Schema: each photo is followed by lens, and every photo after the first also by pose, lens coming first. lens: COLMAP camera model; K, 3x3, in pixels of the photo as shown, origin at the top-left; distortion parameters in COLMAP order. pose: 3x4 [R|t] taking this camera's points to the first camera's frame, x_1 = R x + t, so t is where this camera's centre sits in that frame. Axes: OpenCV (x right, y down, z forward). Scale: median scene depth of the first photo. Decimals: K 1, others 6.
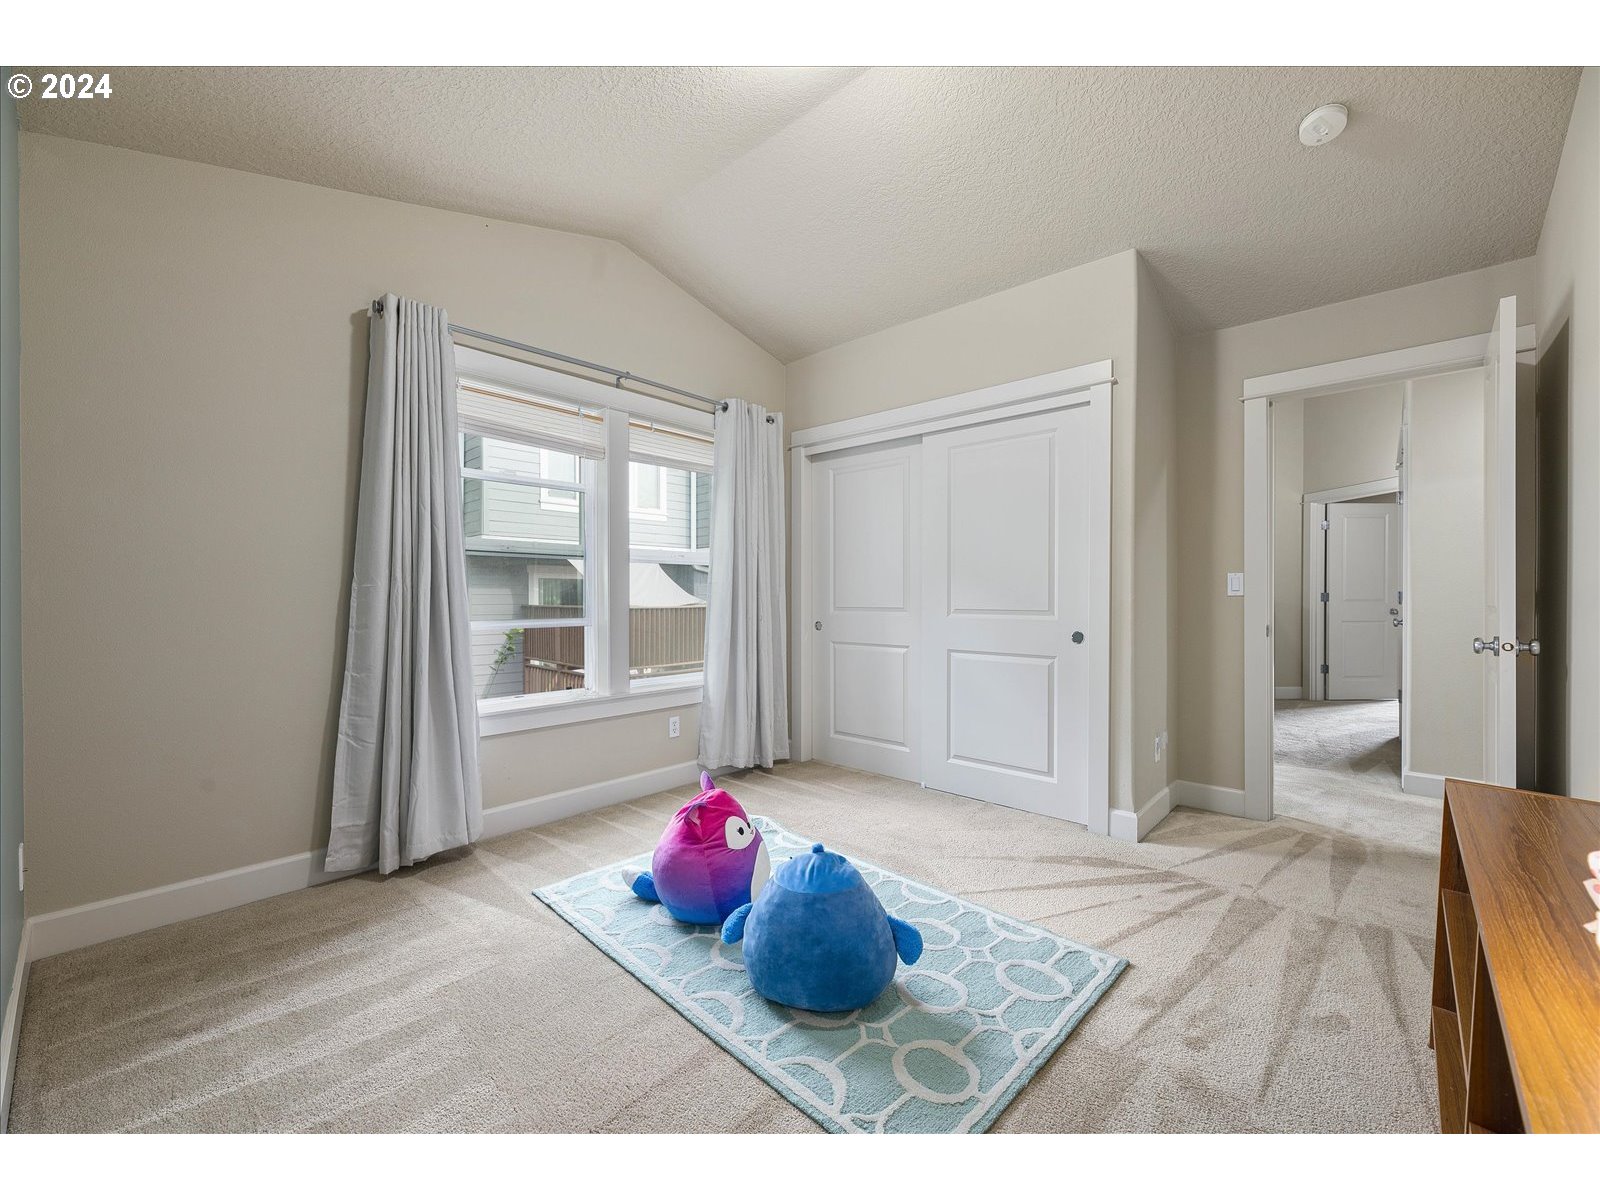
lens RADIAL K [[637.2, 0, 805.1], [0, 637.2, 600.1], [0, 0, 1]] dist [0.001592, 0.000039]
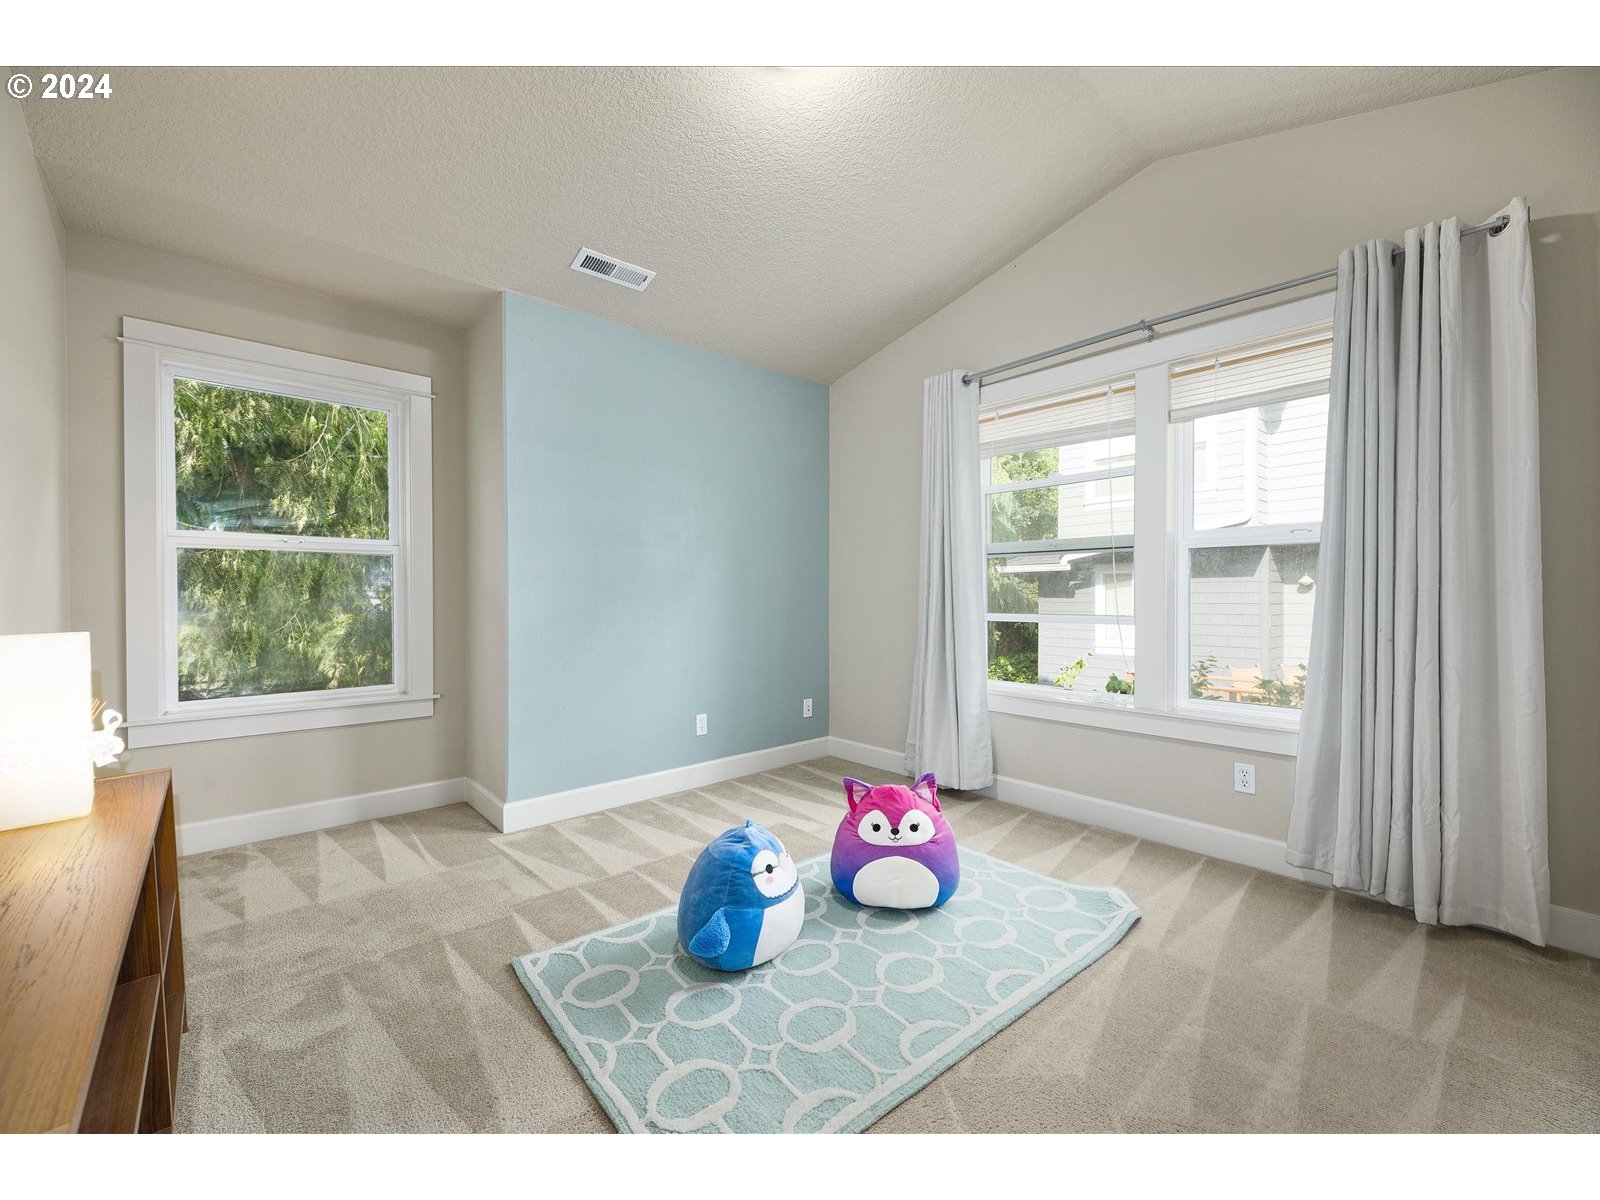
lens RADIAL K [[637.2, 0, 805.2], [0, 637.2, 597.1], [0, 0, 1]] dist [0.001592, 0.000039]
pose [[-0.087926, 0.001347, -0.996126, 0.969460], [-0.006005, 0.999980, 0.001883, 0.004492], [0.996109, 0.006147, -0.087916, 1.056190]]
